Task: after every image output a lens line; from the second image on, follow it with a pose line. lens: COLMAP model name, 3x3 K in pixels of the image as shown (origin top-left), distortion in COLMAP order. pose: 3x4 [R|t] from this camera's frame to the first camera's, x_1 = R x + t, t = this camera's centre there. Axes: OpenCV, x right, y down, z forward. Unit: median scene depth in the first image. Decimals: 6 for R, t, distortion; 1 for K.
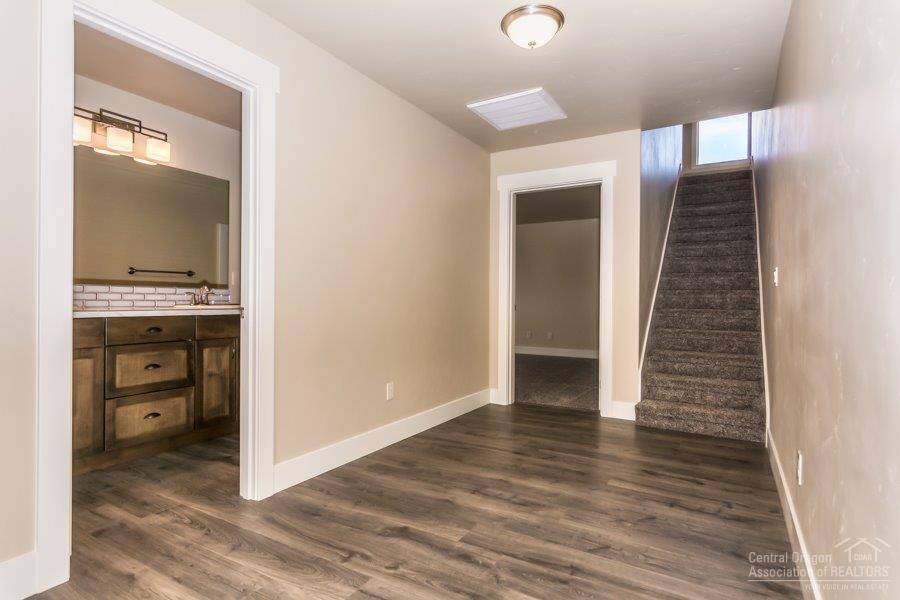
lens RADIAL K [[472.4, 0, 452.8], [0, 472.4, 302.9], [0, 0, 1]] dist [0.000519, -0.000921]
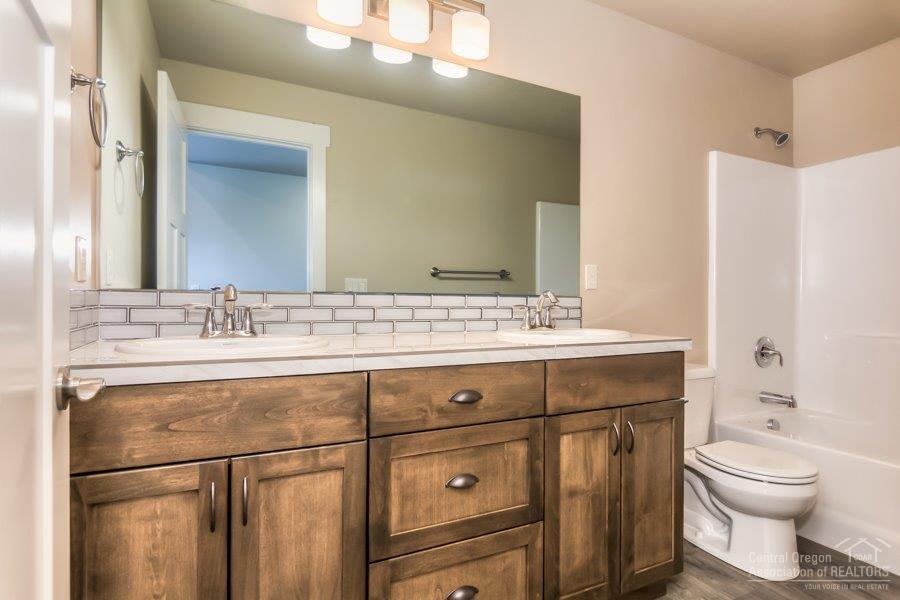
lens RADIAL K [[472.4, 0, 450.4], [0, 472.4, 301.4], [0, 0, 1]] dist [0.000519, -0.000921]
pose [[0.835436, -0.005964, -0.549556, -0.378486], [0.001217, 0.999959, -0.009002, -0.023278], [0.549587, 0.006852, 0.835409, 0.588469]]
